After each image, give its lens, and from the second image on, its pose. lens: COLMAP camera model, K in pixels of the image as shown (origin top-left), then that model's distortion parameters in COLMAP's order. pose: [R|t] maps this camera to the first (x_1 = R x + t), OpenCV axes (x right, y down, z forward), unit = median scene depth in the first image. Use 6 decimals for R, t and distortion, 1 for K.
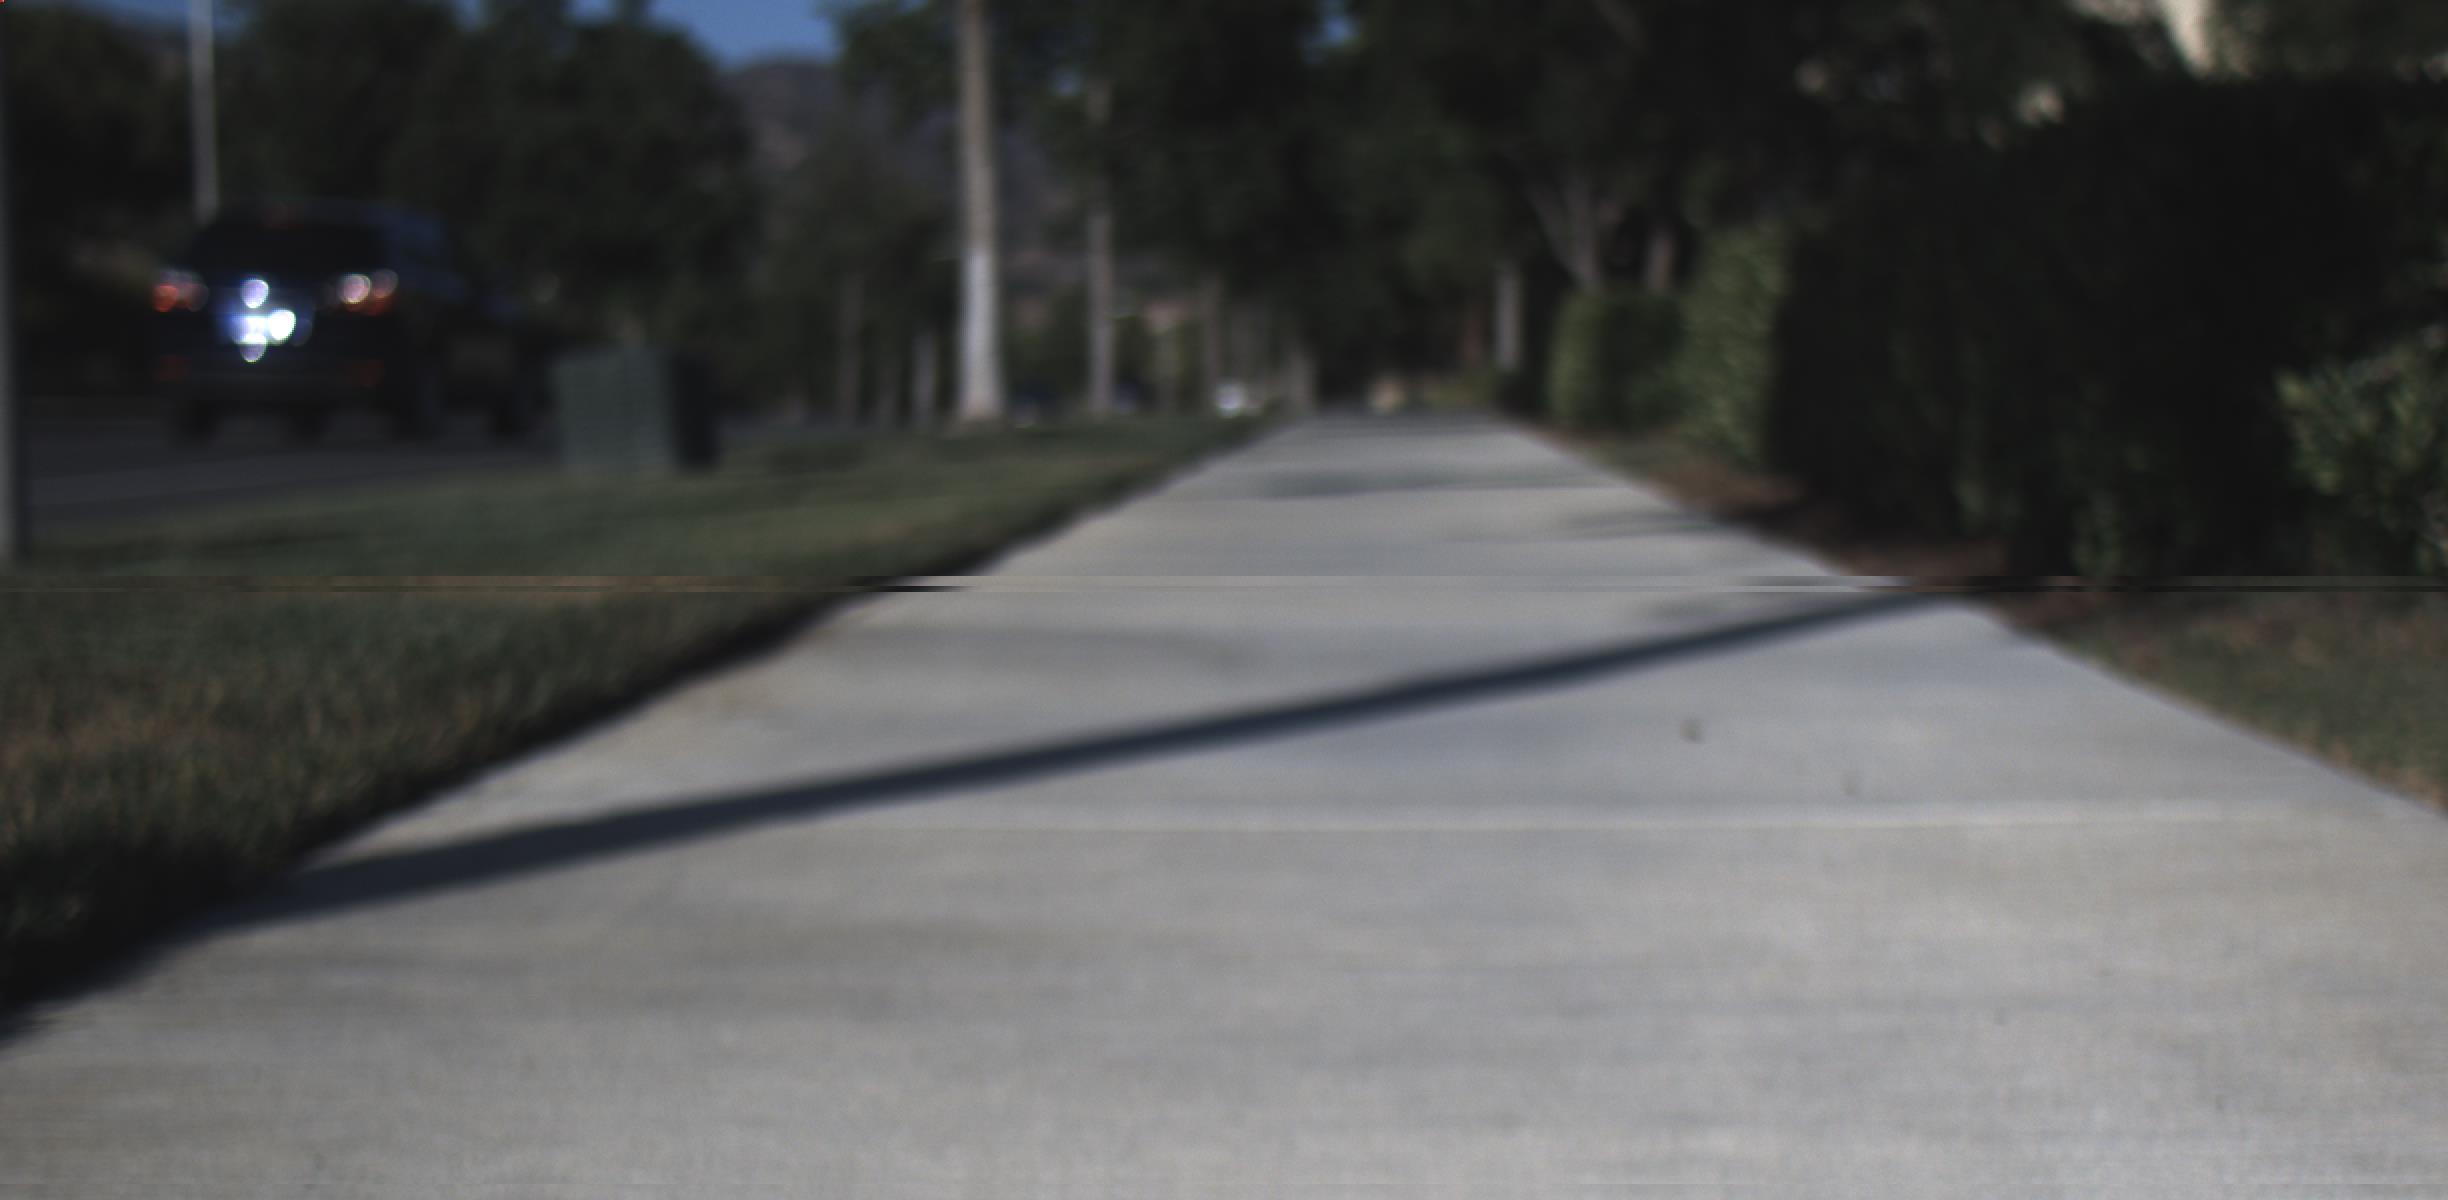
lens RADIAL K [[4844.5, 0, 1225.3], [0, 4844.5, 695.8], [0, 0, 1]] dist [-0.014288, 0.195570]
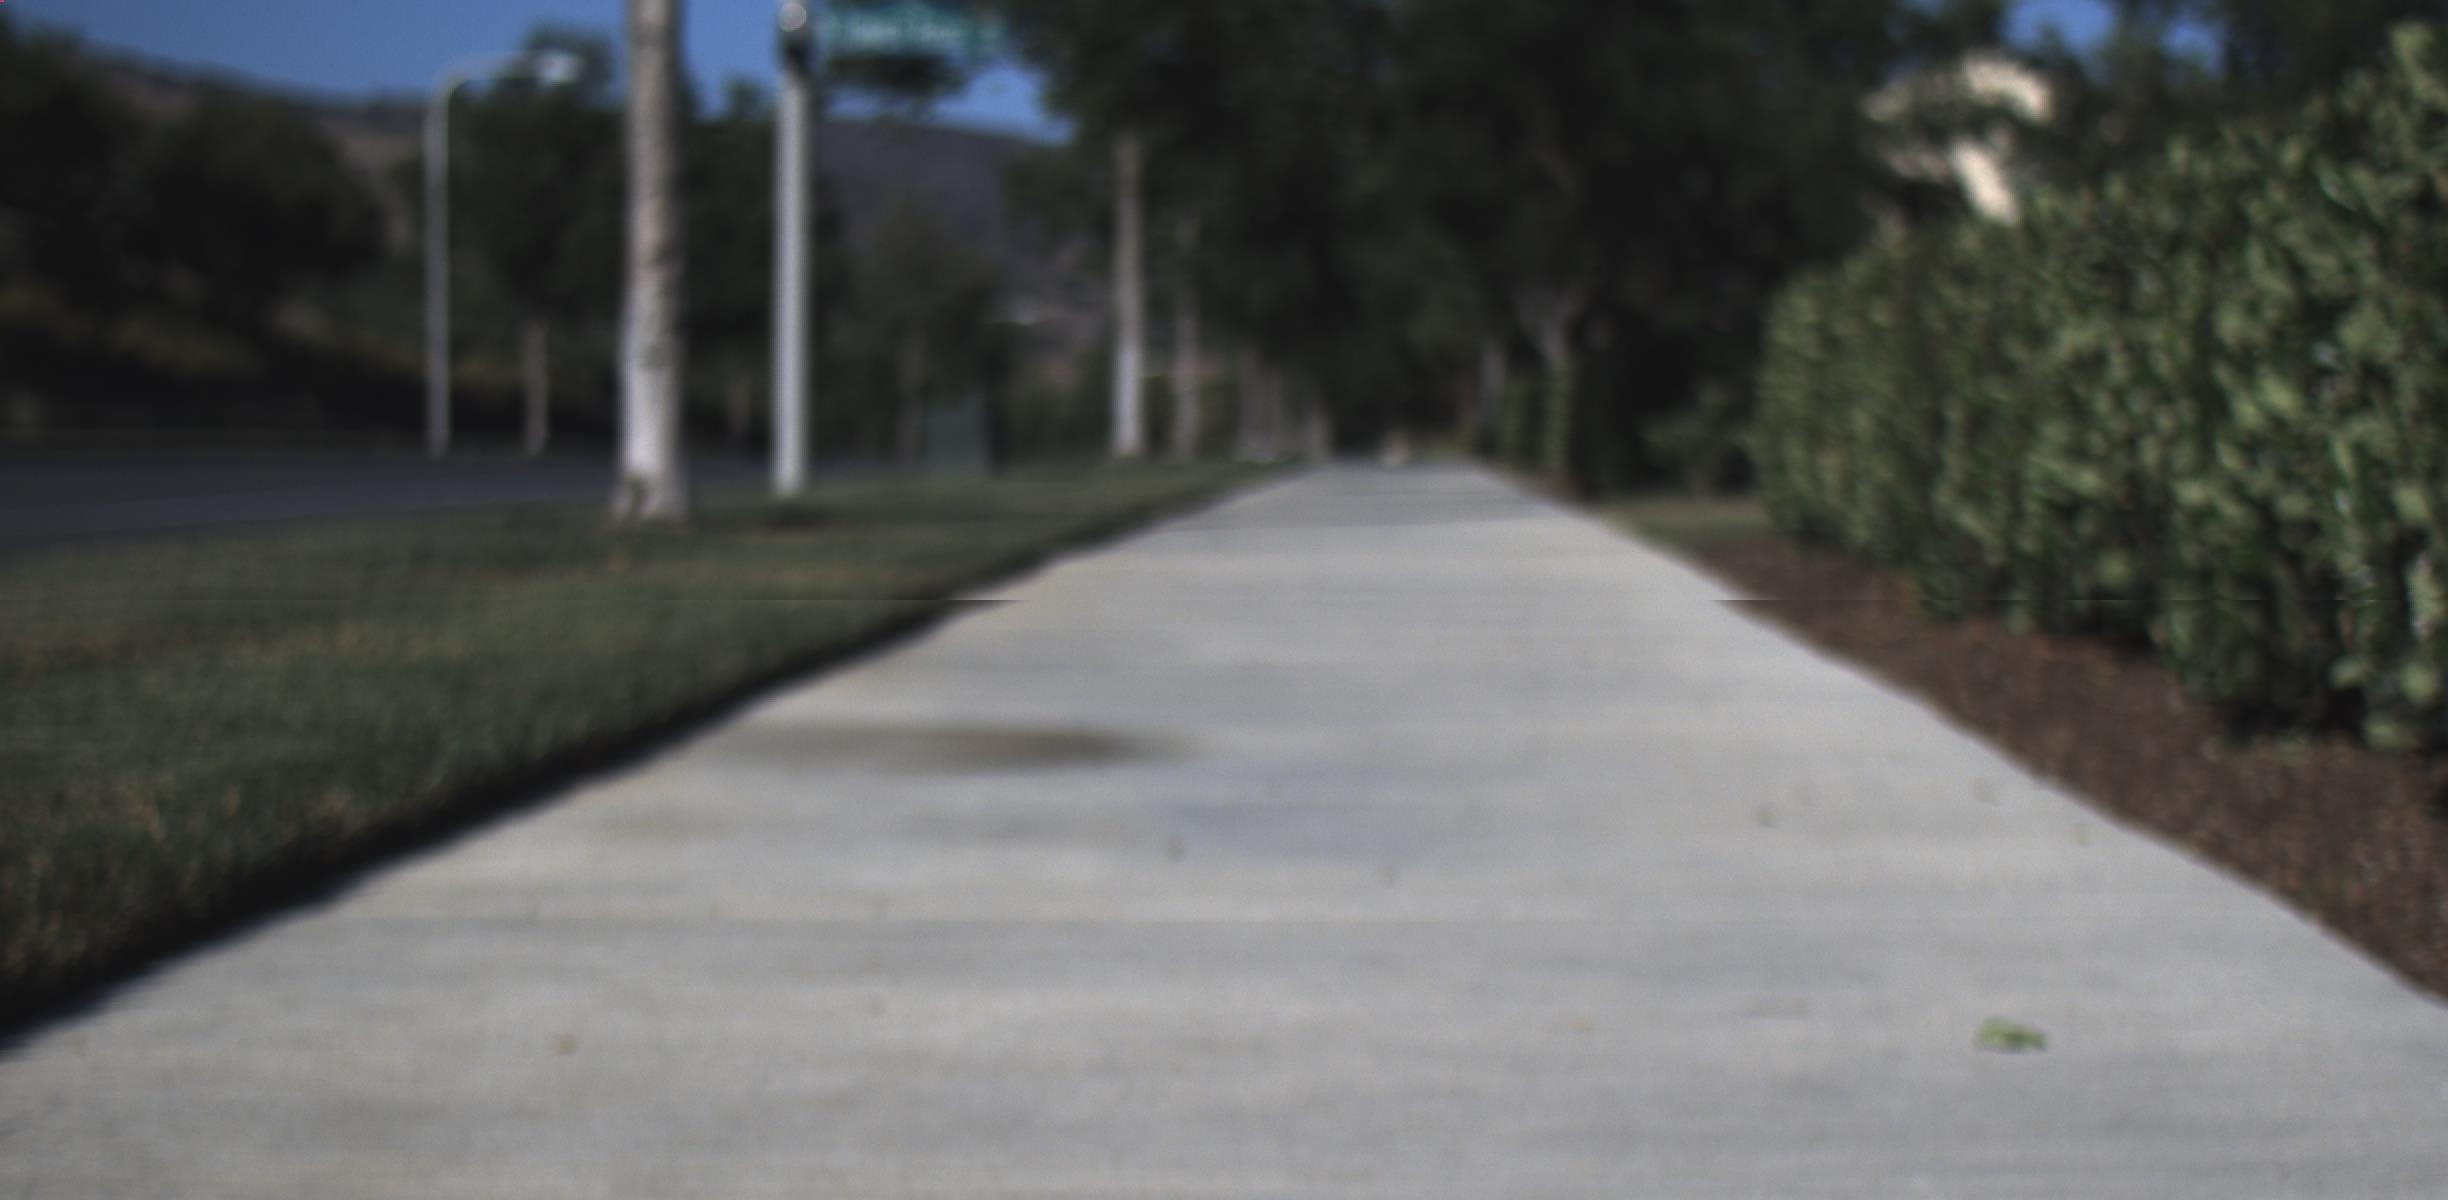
lens RADIAL K [[4844.5, 0, 1225.3], [0, 4844.5, 695.8], [0, 0, 1]] dist [-0.014288, 0.195570]
pose [[0.999907, 0.013484, -0.001828, -0.008400], [-0.013504, 0.999840, -0.011760, 0.020650], [0.001669, 0.011784, 0.999929, -0.295044]]
